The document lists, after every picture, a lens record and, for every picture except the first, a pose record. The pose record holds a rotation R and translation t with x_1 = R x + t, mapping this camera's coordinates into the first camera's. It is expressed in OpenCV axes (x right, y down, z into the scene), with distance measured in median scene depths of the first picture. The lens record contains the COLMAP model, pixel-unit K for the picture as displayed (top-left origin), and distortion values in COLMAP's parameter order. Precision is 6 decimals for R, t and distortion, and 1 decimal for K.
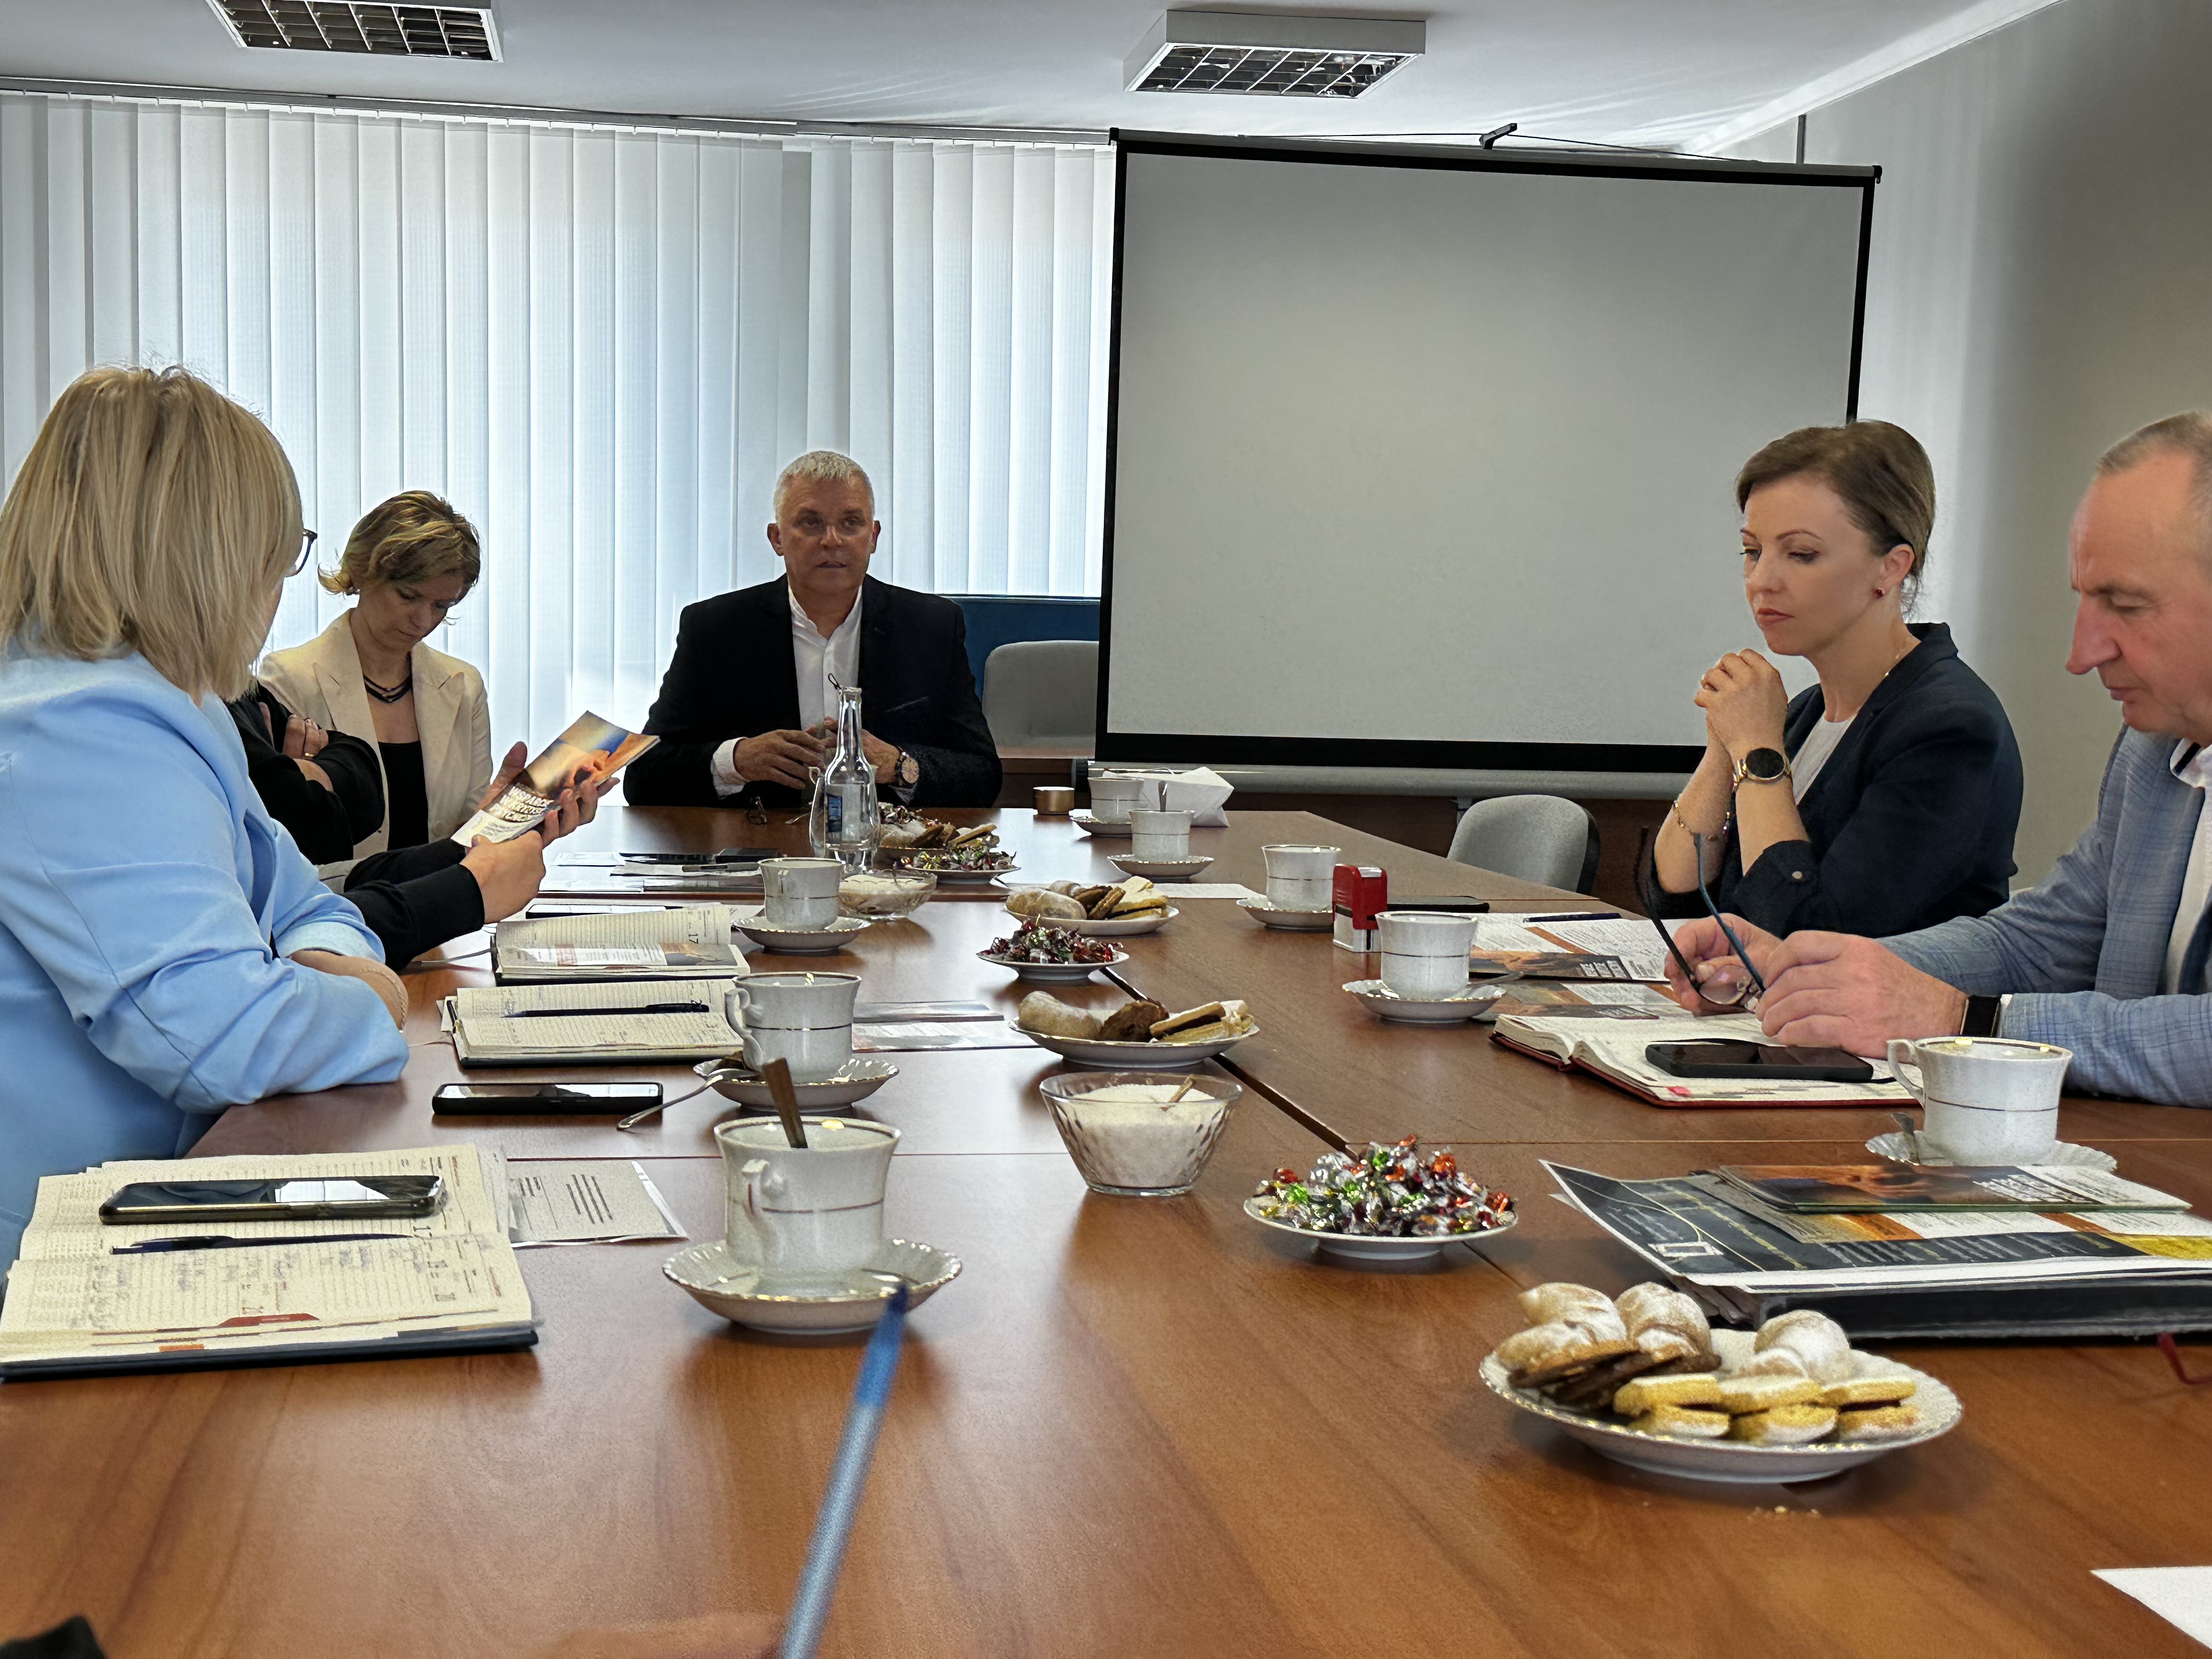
lens RADIAL K [[2964.9, 0, 1095.4], [0, 2964.9, 843.5], [0, 0, 1]] dist [0.104606, 0.000000]
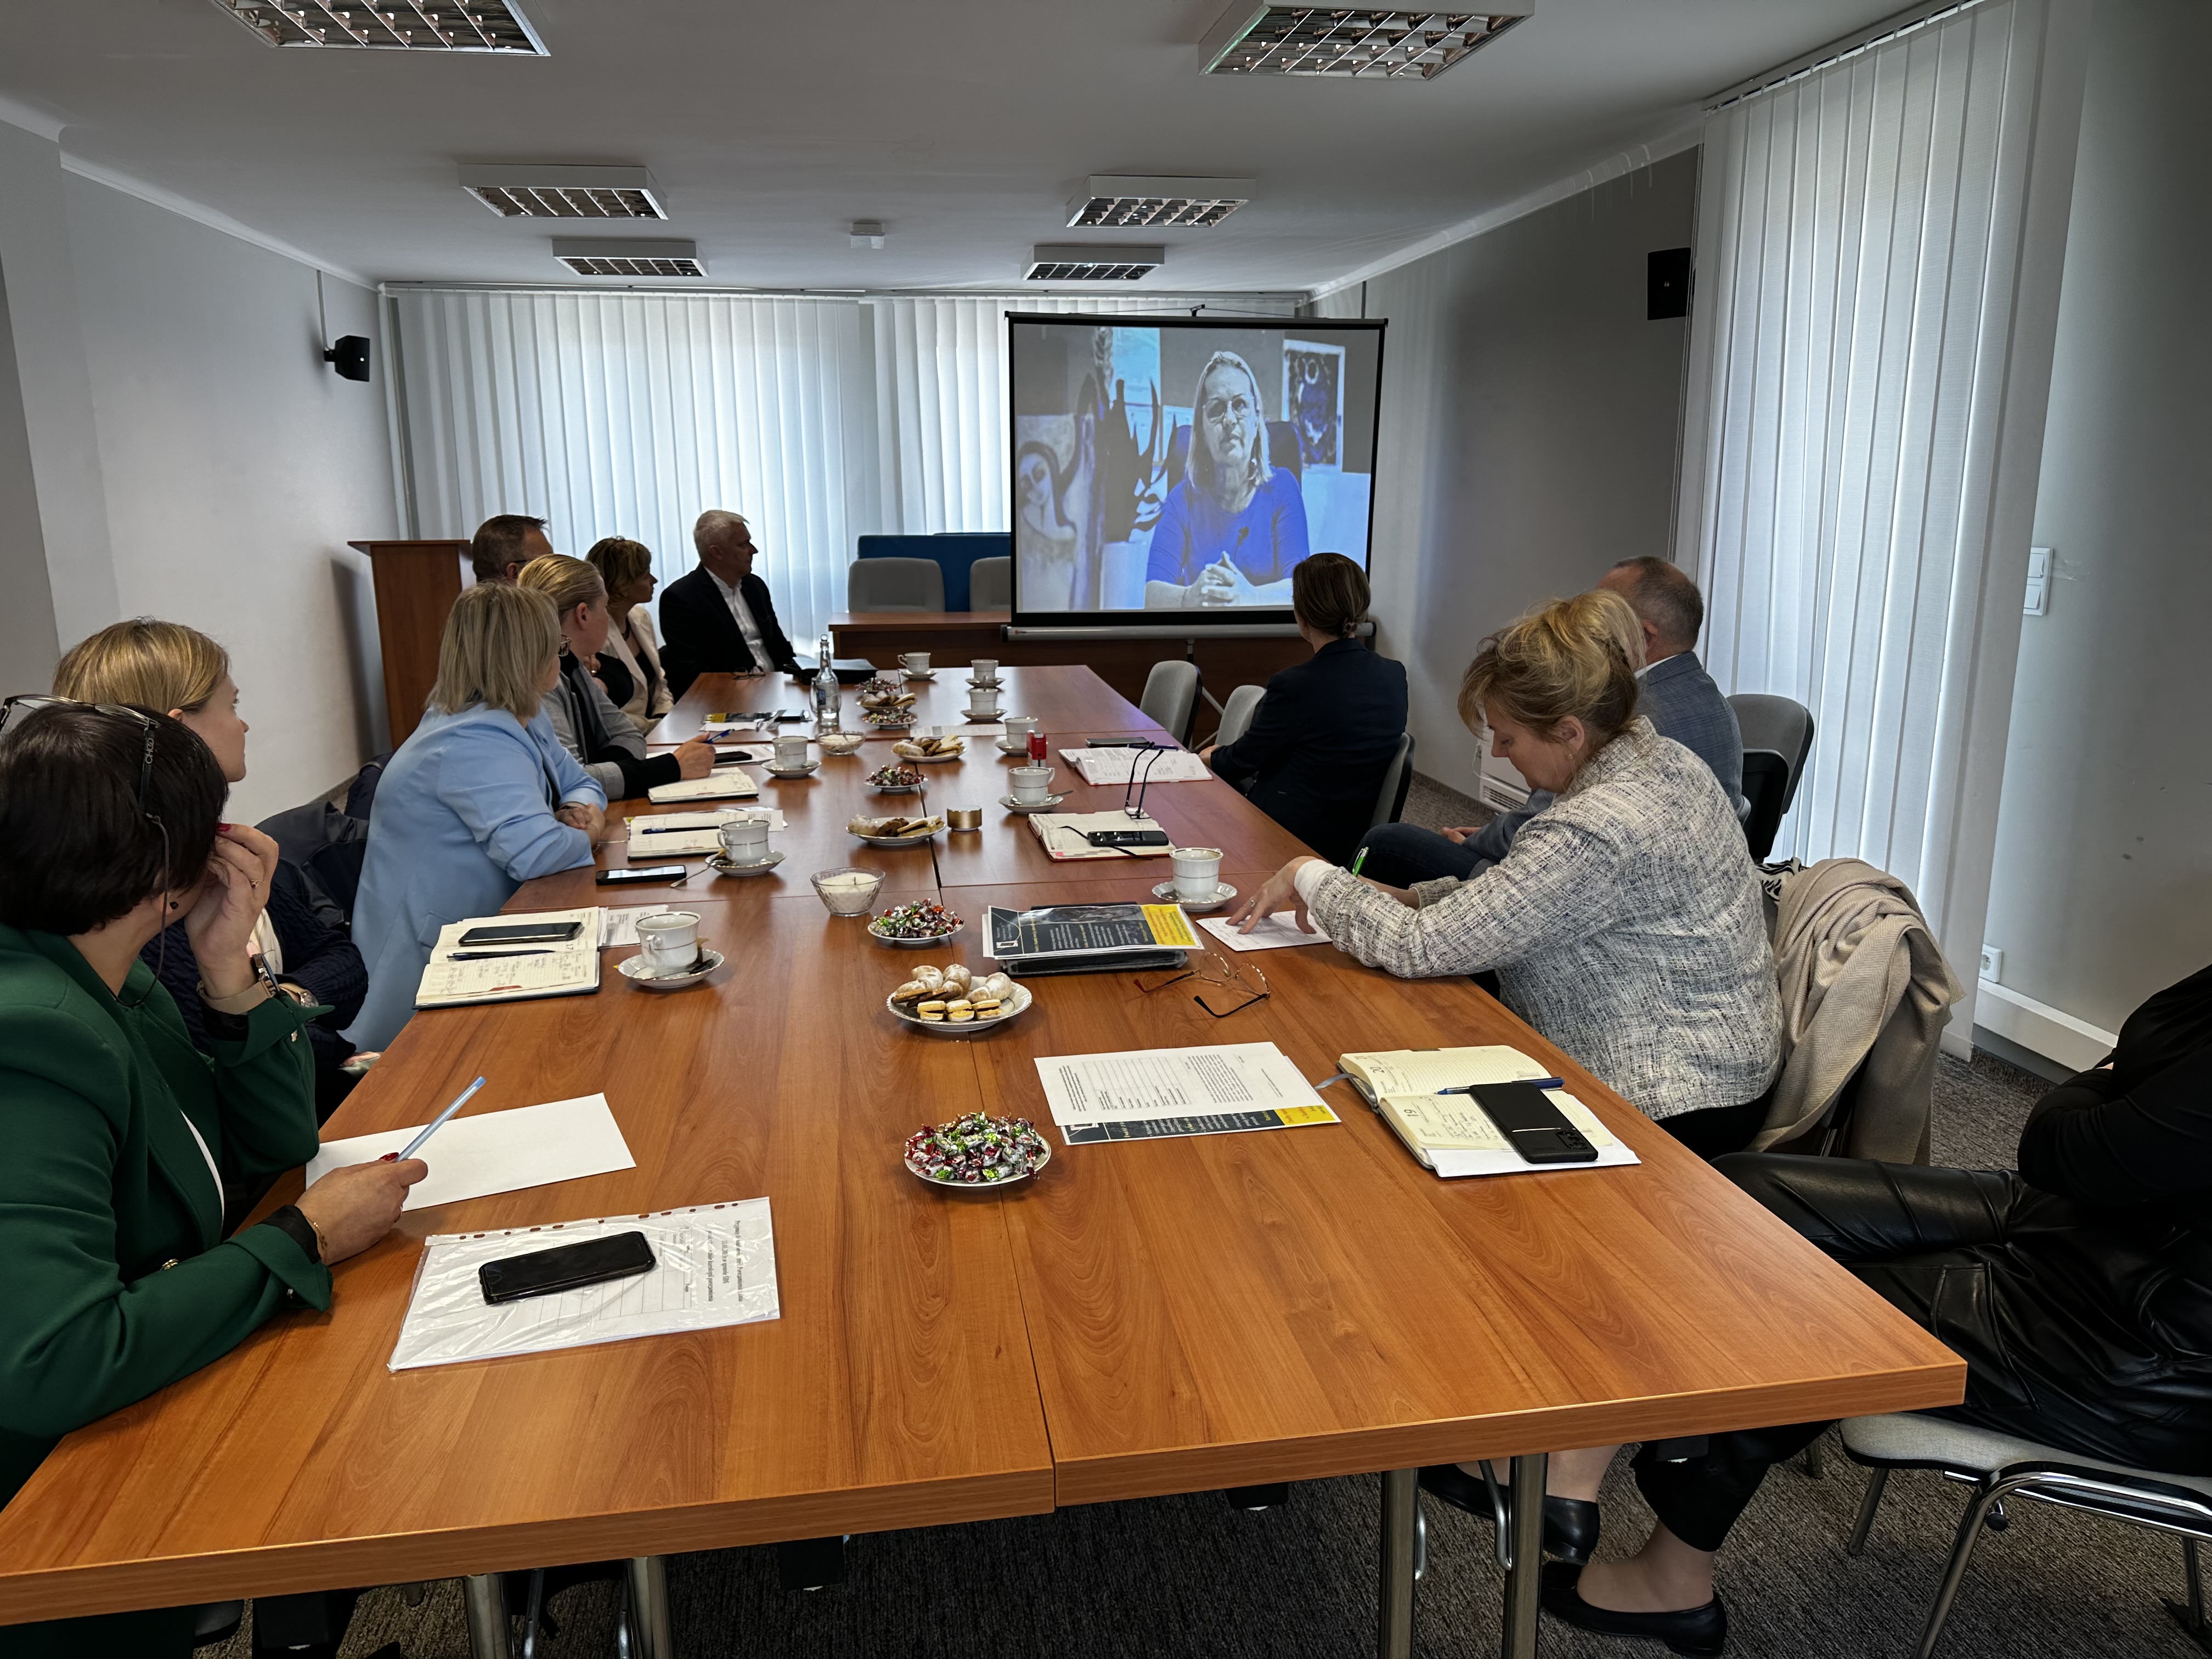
lens RADIAL K [[1588.9, 0, 1103.7], [0, 1588.9, 816.8], [0, 0, 1]] dist [0.023956, -0.018982]
pose [[0.999701, -0.024378, -0.001770, 0.087992], [0.024398, 0.990892, 0.132434, -0.055565], [-0.001474, -0.132438, 0.991190, -0.155882]]
